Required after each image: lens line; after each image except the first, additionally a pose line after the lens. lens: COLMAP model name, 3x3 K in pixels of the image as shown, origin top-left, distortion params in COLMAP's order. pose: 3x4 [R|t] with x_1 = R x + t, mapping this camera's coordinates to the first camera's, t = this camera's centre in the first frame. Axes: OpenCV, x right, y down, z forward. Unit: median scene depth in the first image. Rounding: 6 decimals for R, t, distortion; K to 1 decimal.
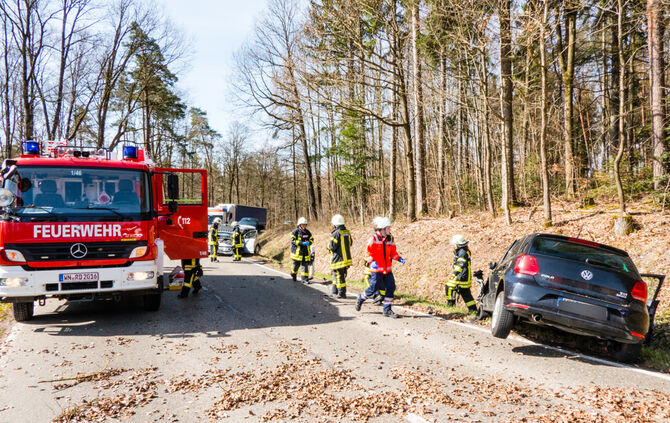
lens RADIAL K [[463.6, 0, 335.6], [0, 463.6, 225.9], [0, 0, 1]] dist [-0.000697, 0.000676]
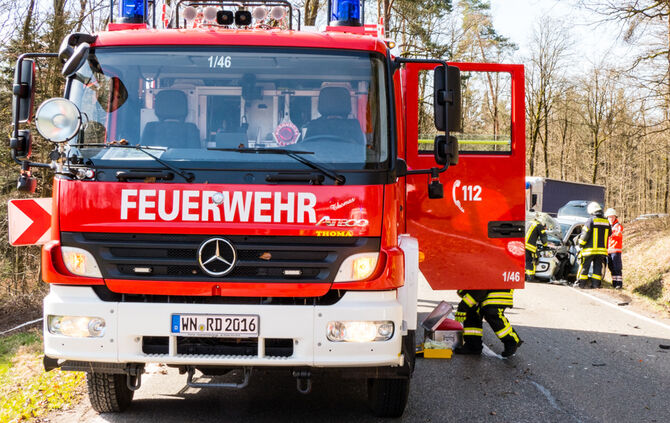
lens RADIAL K [[758.7, 0, 335.0], [0, 758.7, 211.5], [0, 0, 1]] dist [-0.007281, -0.008444]
pose [[0.902024, 0.018390, -0.431295, -0.182822], [-0.026309, 0.999577, -0.012404, 0.019918], [0.430884, 0.022535, 0.902126, 0.449361]]
